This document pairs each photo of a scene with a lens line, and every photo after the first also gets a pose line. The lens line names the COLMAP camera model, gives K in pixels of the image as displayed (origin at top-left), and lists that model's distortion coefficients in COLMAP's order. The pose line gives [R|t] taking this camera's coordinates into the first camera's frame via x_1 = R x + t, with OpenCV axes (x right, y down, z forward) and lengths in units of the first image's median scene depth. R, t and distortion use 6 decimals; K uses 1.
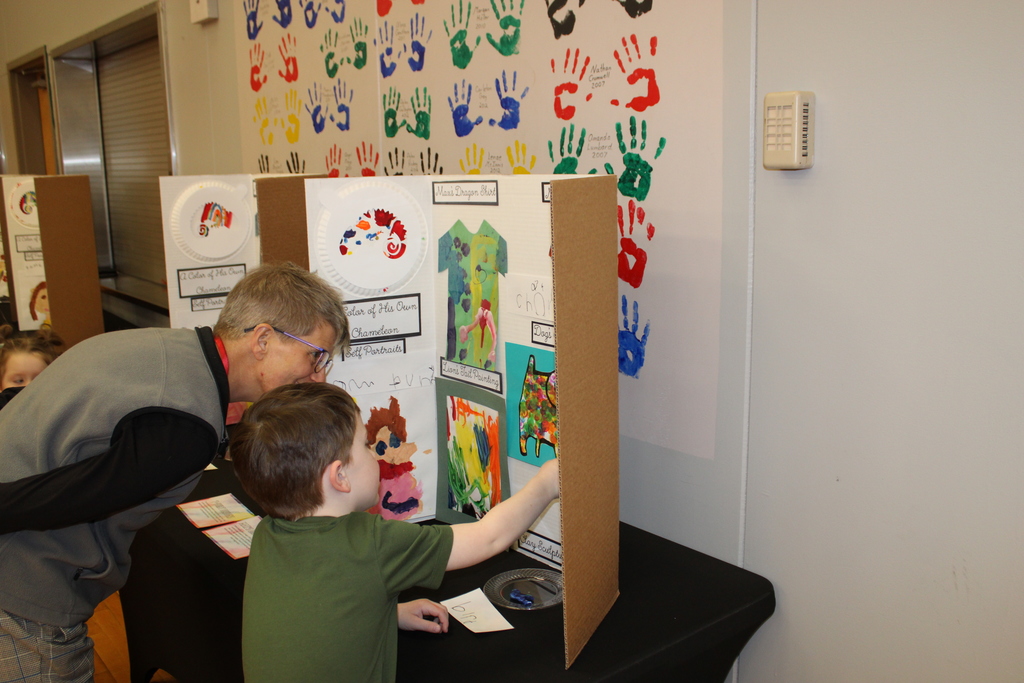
lens RADIAL K [[972.4, 0, 511.1], [0, 972.4, 343.4], [0, 0, 1]] dist [-0.088188, 0.000000]
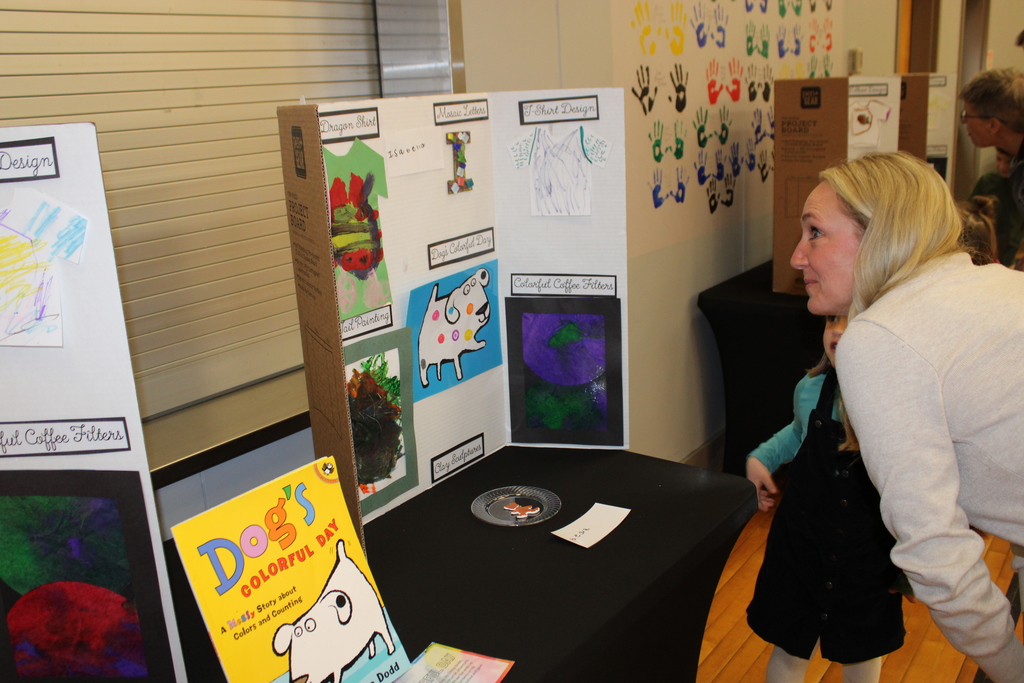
lens RADIAL K [[990.9, 0, 509.6], [0, 990.9, 346.6], [0, 0, 1]] dist [-0.038266, 0.000000]
pose [[-0.317830, -0.222929, 0.921568, -1.310345], [0.211965, 0.930661, 0.298231, -0.291756], [-0.924151, 0.290127, -0.248538, 1.640315]]
